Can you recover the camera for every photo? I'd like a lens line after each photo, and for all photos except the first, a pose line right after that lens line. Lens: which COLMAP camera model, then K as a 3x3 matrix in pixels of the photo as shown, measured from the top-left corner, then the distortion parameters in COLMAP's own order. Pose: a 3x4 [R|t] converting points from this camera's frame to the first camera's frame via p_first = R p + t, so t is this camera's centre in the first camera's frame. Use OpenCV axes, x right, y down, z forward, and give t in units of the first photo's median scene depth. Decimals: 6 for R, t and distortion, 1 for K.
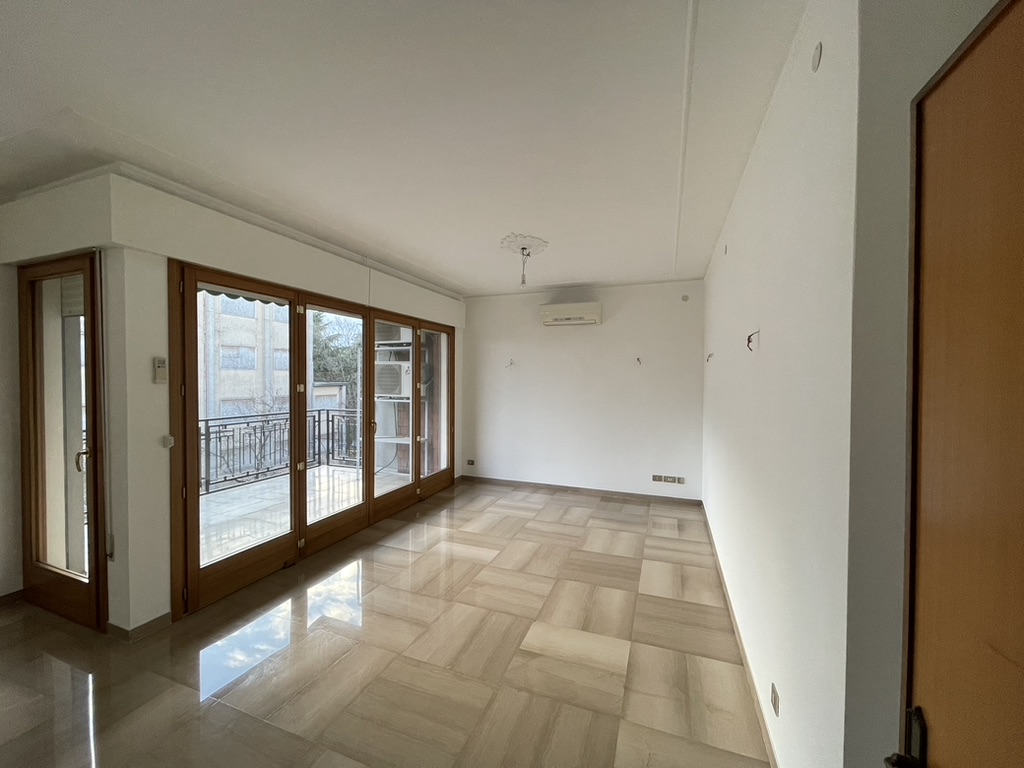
lens RADIAL K [[412.7, 0, 506.0], [0, 412.7, 384.4], [0, 0, 1]] dist [-0.001374, -0.000166]
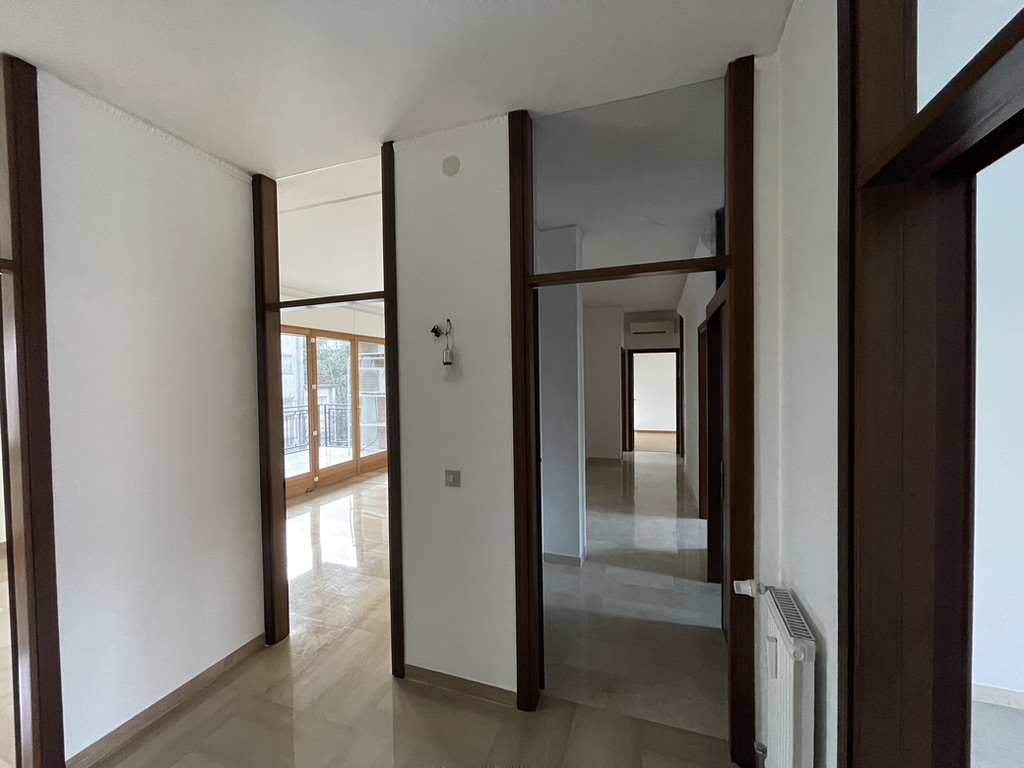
lens RADIAL K [[412.7, 0, 507.7], [0, 412.7, 384.6], [0, 0, 1]] dist [-0.001374, -0.000166]
pose [[0.999431, -0.020317, 0.026932, 0.169662], [0.020230, 0.999789, 0.003504, 0.007114], [-0.026998, -0.002957, 0.999631, -0.483309]]
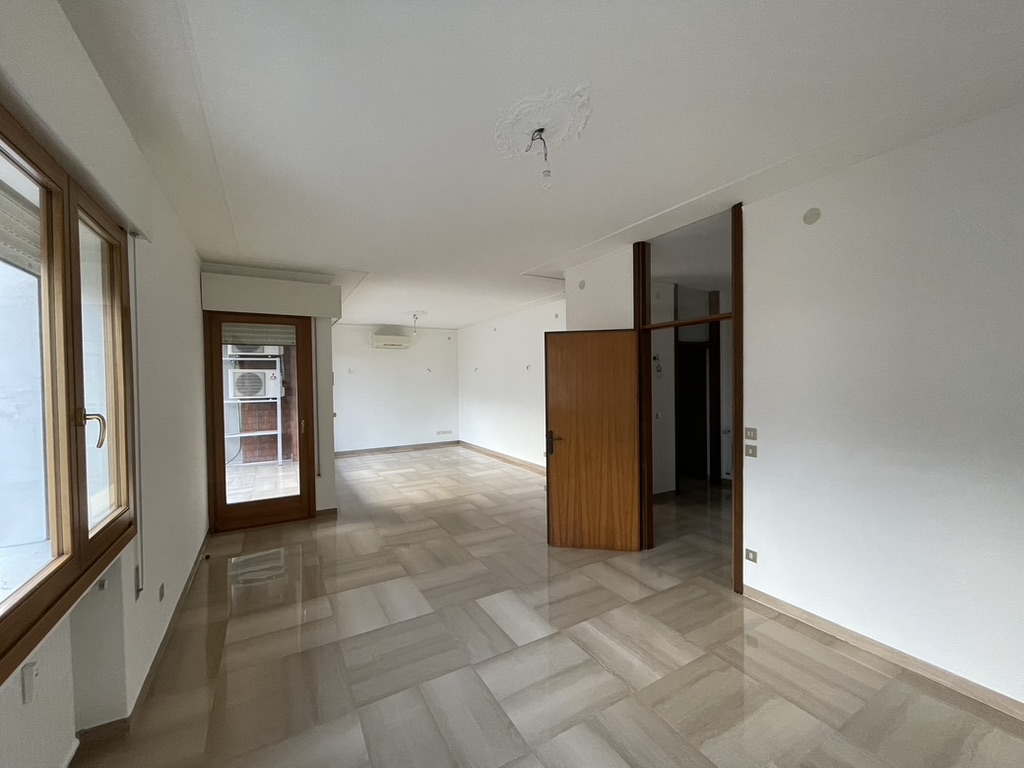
lens RADIAL K [[412.7, 0, 516.3], [0, 412.7, 384.5], [0, 0, 1]] dist [-0.001374, -0.000166]
pose [[0.615201, -0.023519, 0.788019, -0.907065], [0.028995, 0.999554, 0.007196, 0.003662], [-0.787837, 0.018421, 0.615609, -0.442788]]
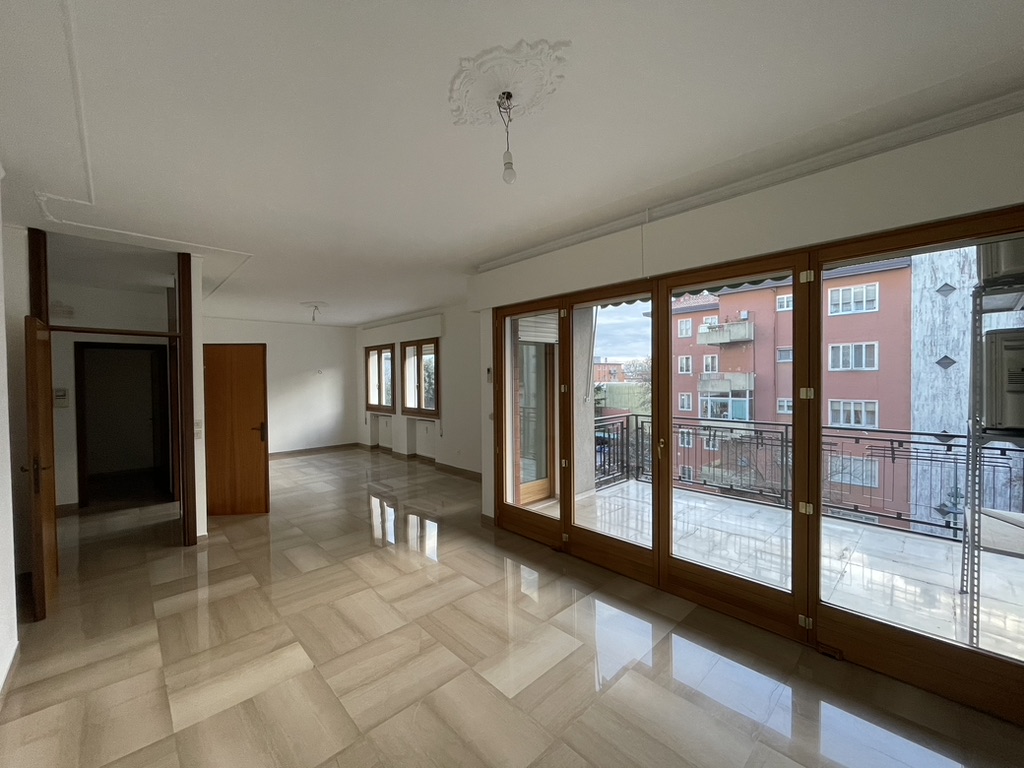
lens RADIAL K [[412.7, 0, 507.9], [0, 412.7, 381.2], [0, 0, 1]] dist [-0.001374, -0.000166]
pose [[-0.425414, 0.005458, -0.904982, 0.350976], [-0.007985, 0.999920, 0.009784, -0.012029], [0.904964, 0.011388, -0.425337, 0.908446]]
